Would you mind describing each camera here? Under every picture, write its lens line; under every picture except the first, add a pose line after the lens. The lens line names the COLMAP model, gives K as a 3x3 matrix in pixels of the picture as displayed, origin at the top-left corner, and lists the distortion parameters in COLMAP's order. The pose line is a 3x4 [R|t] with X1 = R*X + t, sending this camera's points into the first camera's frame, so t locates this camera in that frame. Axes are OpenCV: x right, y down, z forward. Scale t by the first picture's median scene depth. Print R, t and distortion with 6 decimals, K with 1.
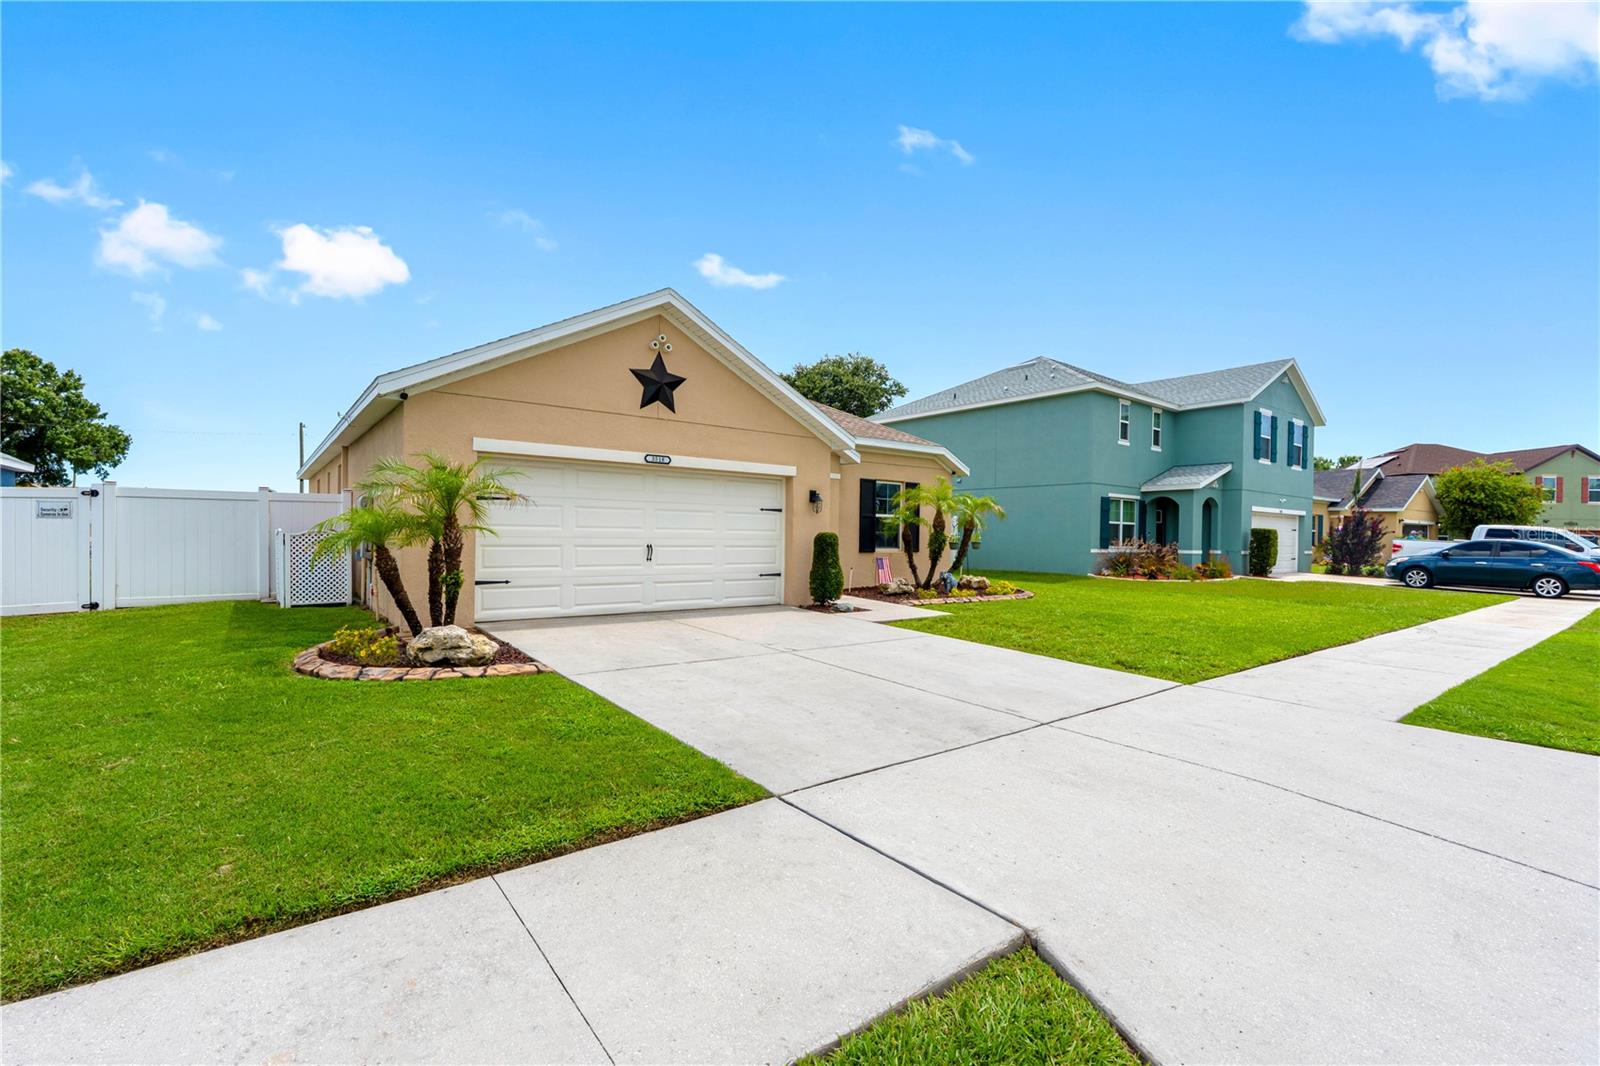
lens RADIAL K [[714.5, 0, 803.9], [0, 714.5, 535.2], [0, 0, 1]] dist [-0.009294, 0.000316]
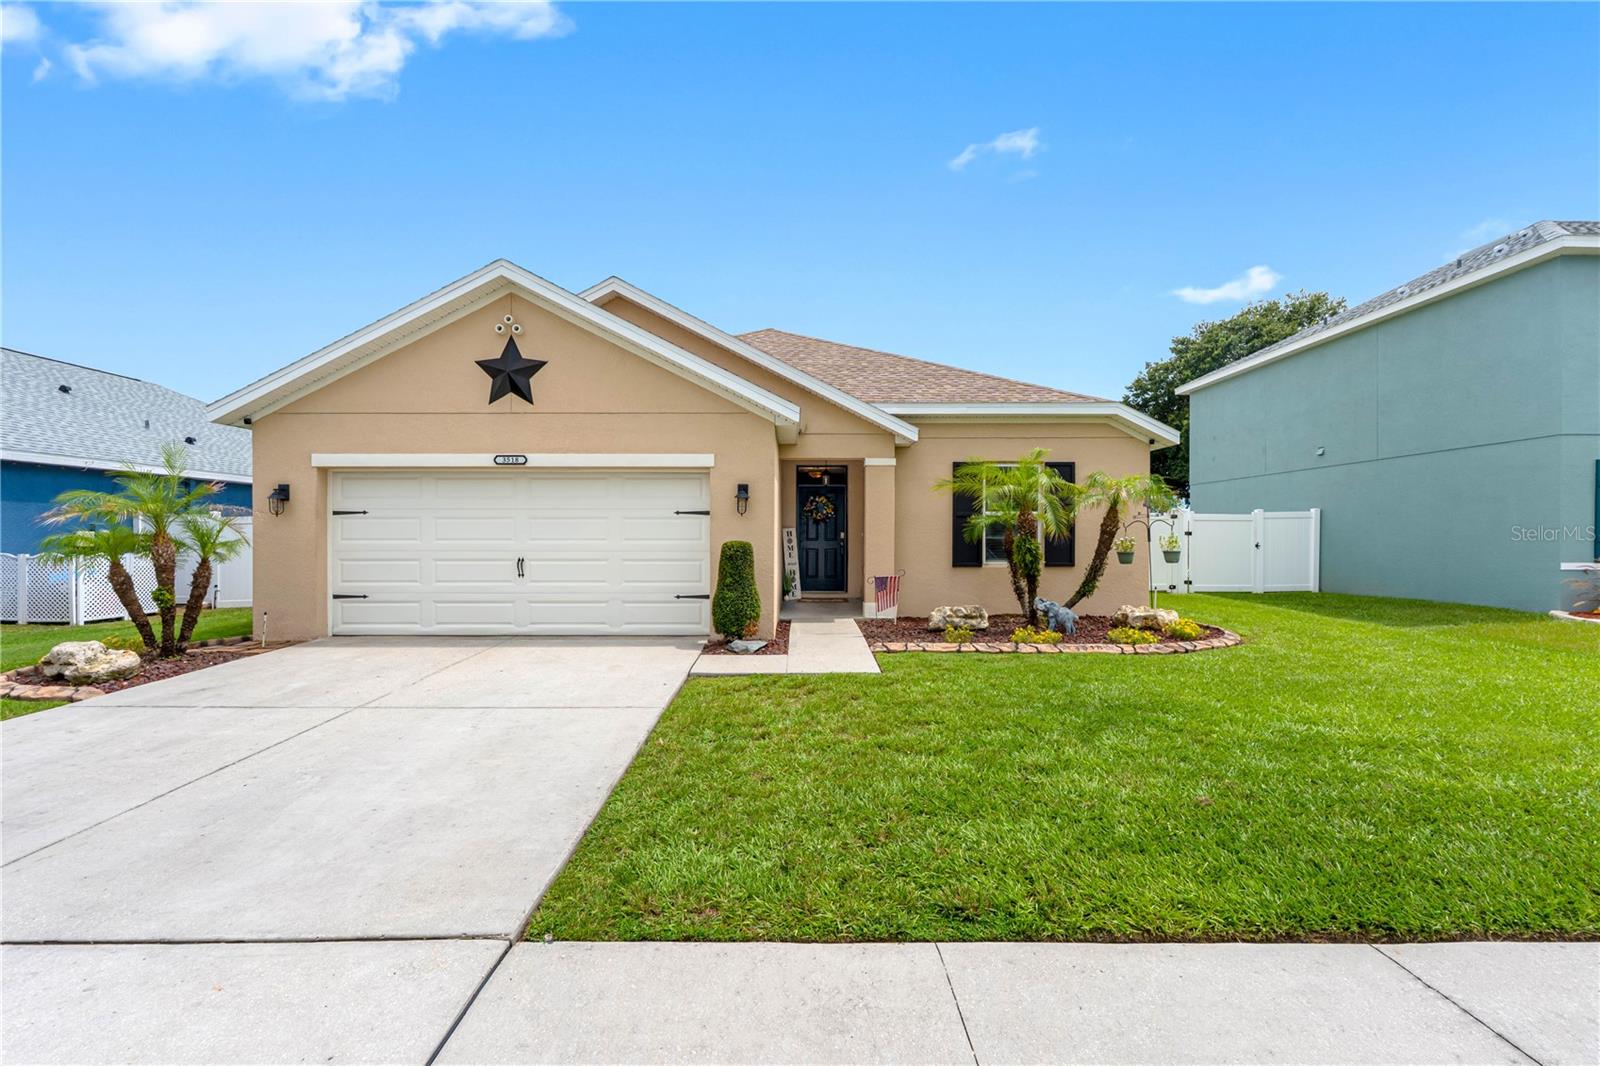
lens RADIAL K [[714.5, 0, 808.6], [0, 714.5, 533.1], [0, 0, 1]] dist [-0.009294, 0.000316]
pose [[0.787936, -0.017868, -0.615498, 0.599305], [0.011269, 0.999830, -0.014599, -0.000915], [0.615654, 0.004567, 0.788003, 0.533337]]
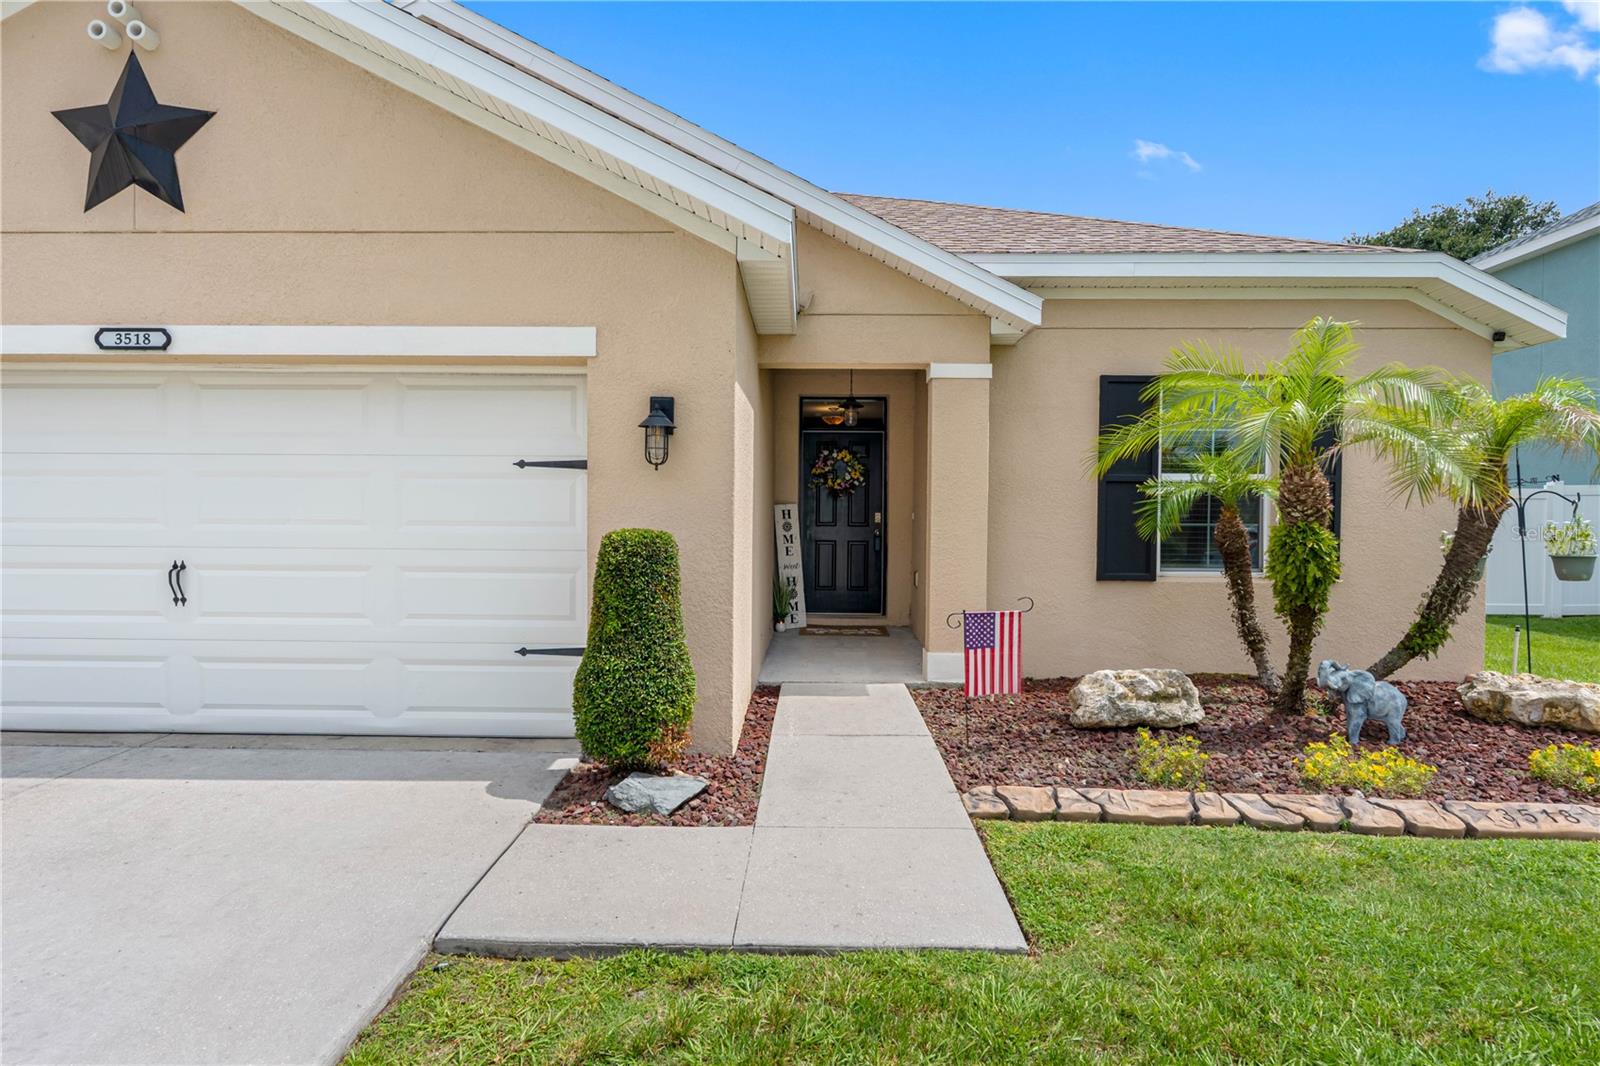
lens RADIAL K [[822.2, 0, 806.7], [0, 822.2, 534.4], [0, 0, 1]] dist [-0.005098, 0.000555]
pose [[0.773797, 0.003089, -0.633426, 0.340282], [0.003270, 0.999955, 0.008871, -0.005425], [0.633425, -0.008935, 0.773753, 0.874727]]
